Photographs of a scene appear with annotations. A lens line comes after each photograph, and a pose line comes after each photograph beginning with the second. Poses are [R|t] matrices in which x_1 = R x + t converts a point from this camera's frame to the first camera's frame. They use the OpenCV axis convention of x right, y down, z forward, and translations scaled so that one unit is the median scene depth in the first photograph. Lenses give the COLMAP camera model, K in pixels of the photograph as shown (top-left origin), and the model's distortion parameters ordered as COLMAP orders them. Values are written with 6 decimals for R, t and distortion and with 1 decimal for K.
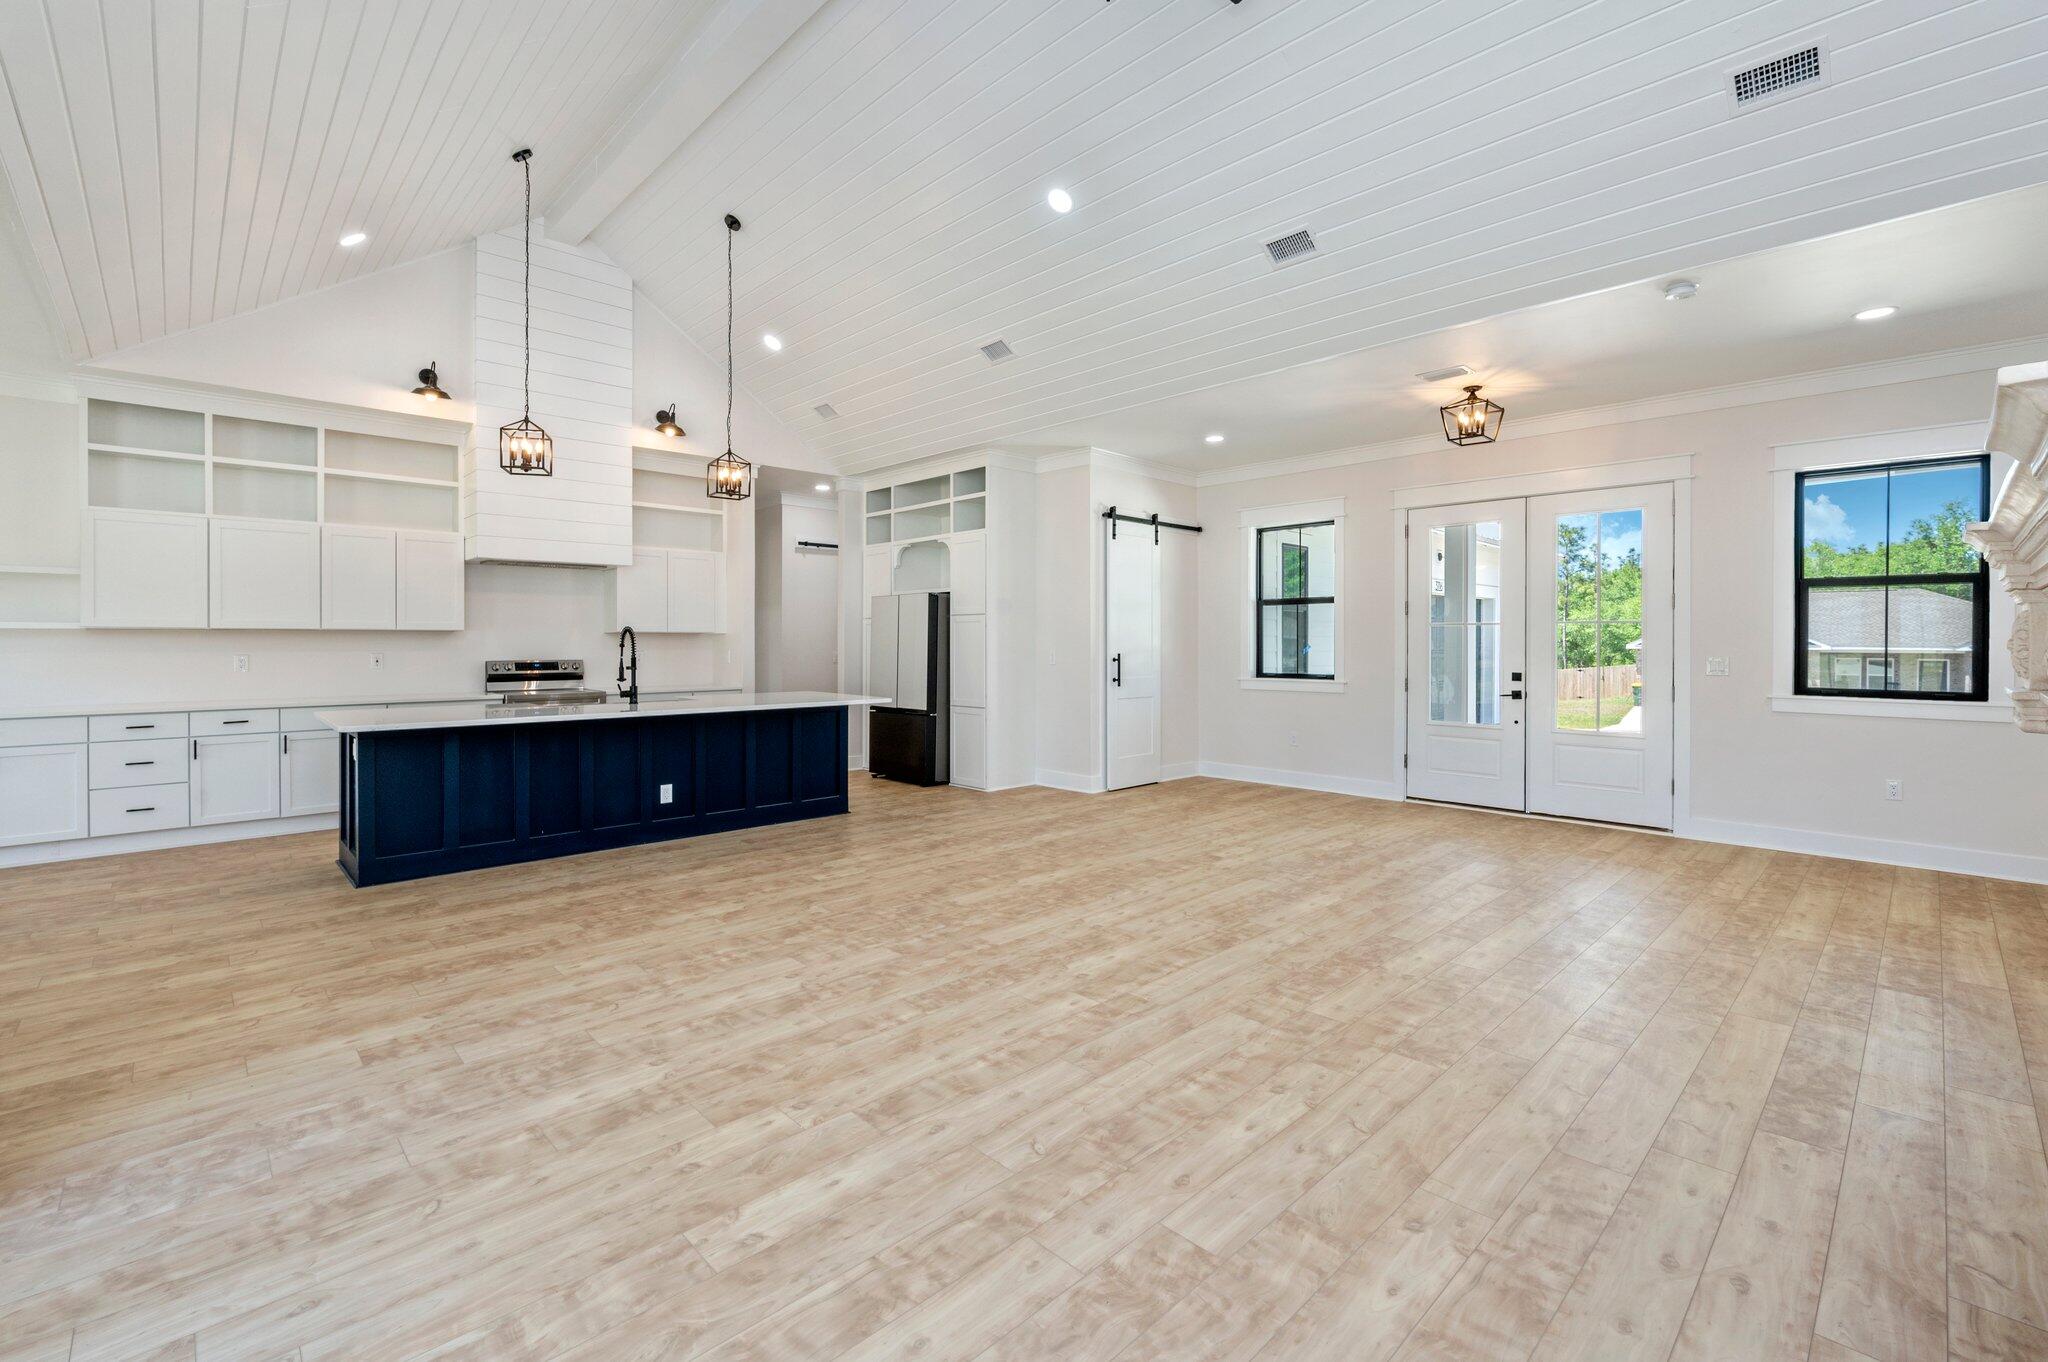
lens RADIAL K [[882.4, 0, 1024.8], [0, 882.4, 646.8], [0, 0, 1]] dist [-0.007027, 0.000118]
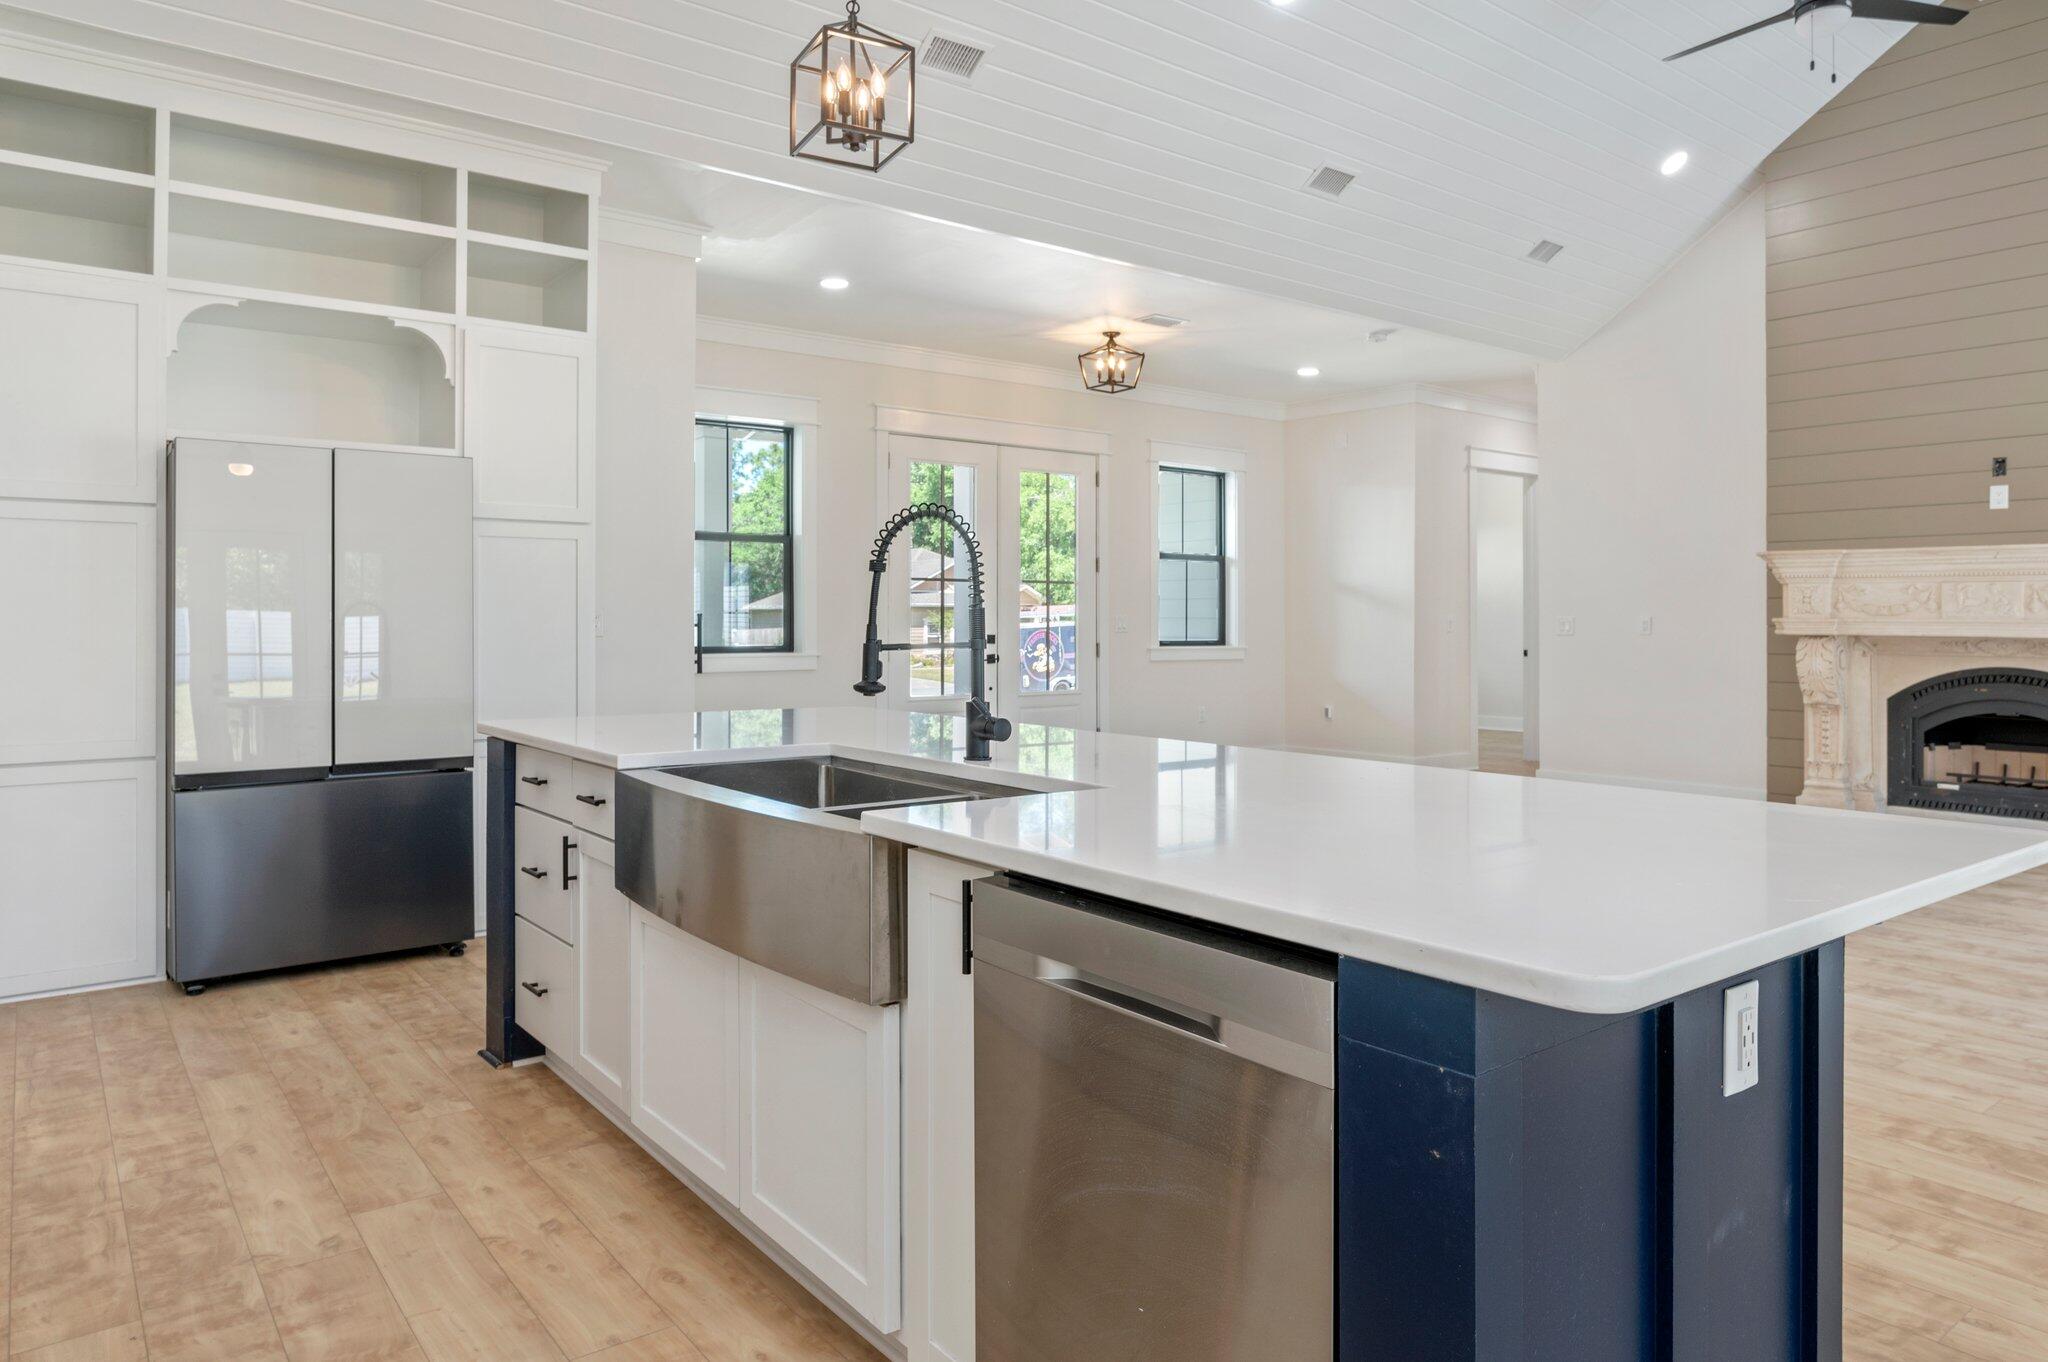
lens RADIAL K [[1296.3, 0, 1024.3], [0, 1296.3, 610.6], [0, 0, 1]] dist [-0.014352, 0.002154]
pose [[0.107026, 0.006846, 0.994233, -1.306212], [0.002111, 0.999972, -0.007113, 0.023327], [-0.994254, 0.002860, 0.107009, 1.374518]]
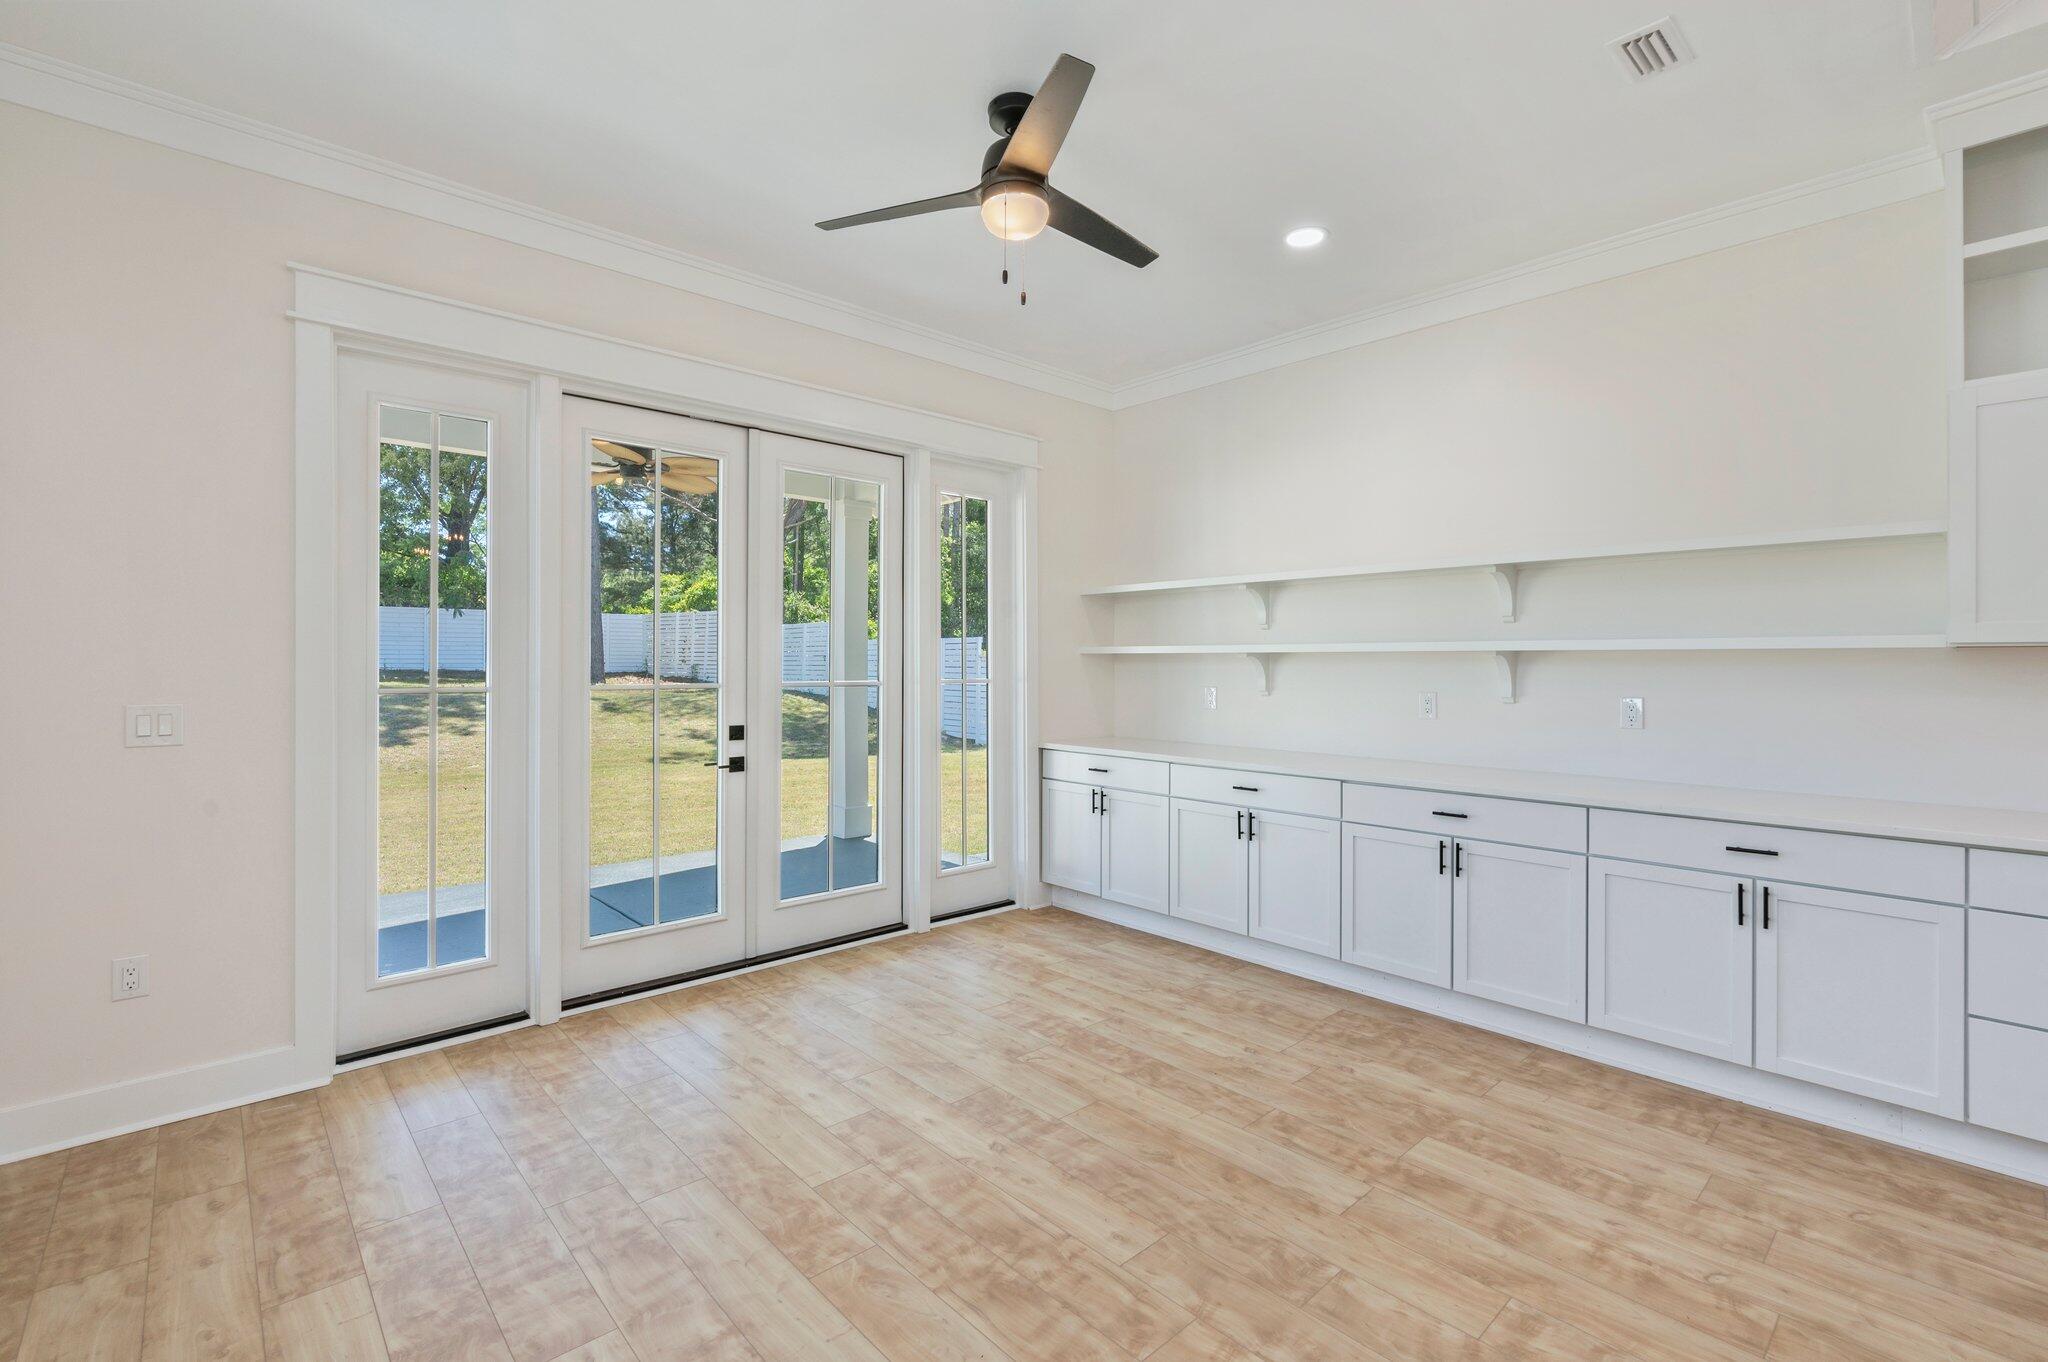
lens RADIAL K [[894.7, 0, 1040.9], [0, 894.7, 678.9], [0, 0, 1]] dist [-0.019453, 0.000105]
pose [[-0.014560, 0.013673, -0.999801, -0.827315], [-0.006523, 0.999884, 0.013769, -0.010037], [0.999873, 0.006723, -0.014469, 0.719104]]
